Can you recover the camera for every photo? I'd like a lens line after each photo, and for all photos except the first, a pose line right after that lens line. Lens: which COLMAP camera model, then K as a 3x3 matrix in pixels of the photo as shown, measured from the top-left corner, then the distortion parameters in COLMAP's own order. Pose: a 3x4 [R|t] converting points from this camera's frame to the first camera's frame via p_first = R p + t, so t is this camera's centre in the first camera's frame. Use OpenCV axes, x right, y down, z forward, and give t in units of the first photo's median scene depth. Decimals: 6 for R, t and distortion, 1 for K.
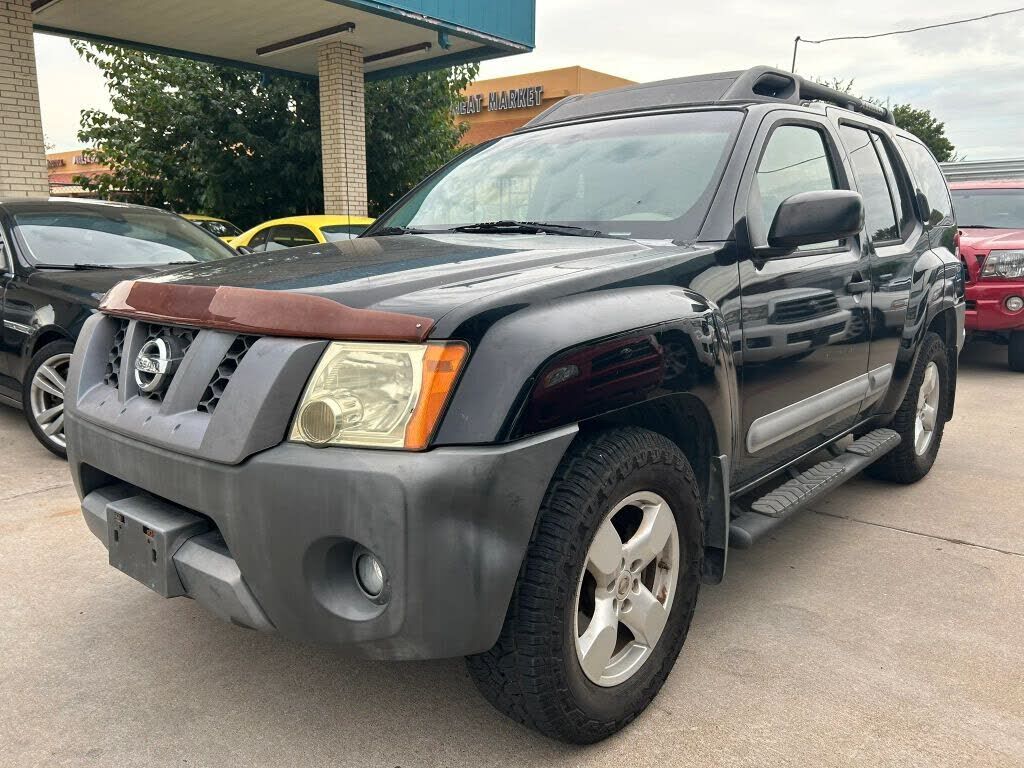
lens RADIAL K [[775.2, 0, 531.6], [0, 775.2, 383.4], [0, 0, 1]] dist [-0.000918, 0.002868]
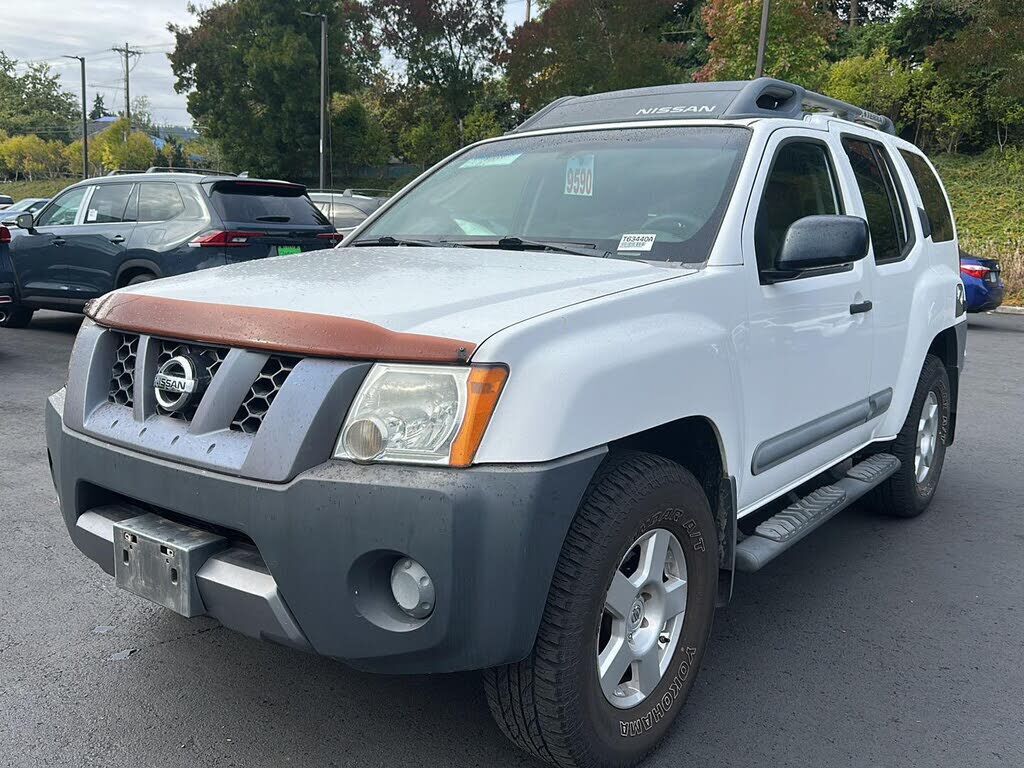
lens RADIAL K [[954.2, 0, 512.0], [0, 954.2, 384.0], [0, 0, 1]] dist [-0.004499, -0.008990]
pose [[0.998216, 0.007347, 0.059258, -0.139875], [-0.006324, 0.999828, -0.017429, -0.004743], [-0.059375, 0.017024, 0.998091, -0.273484]]
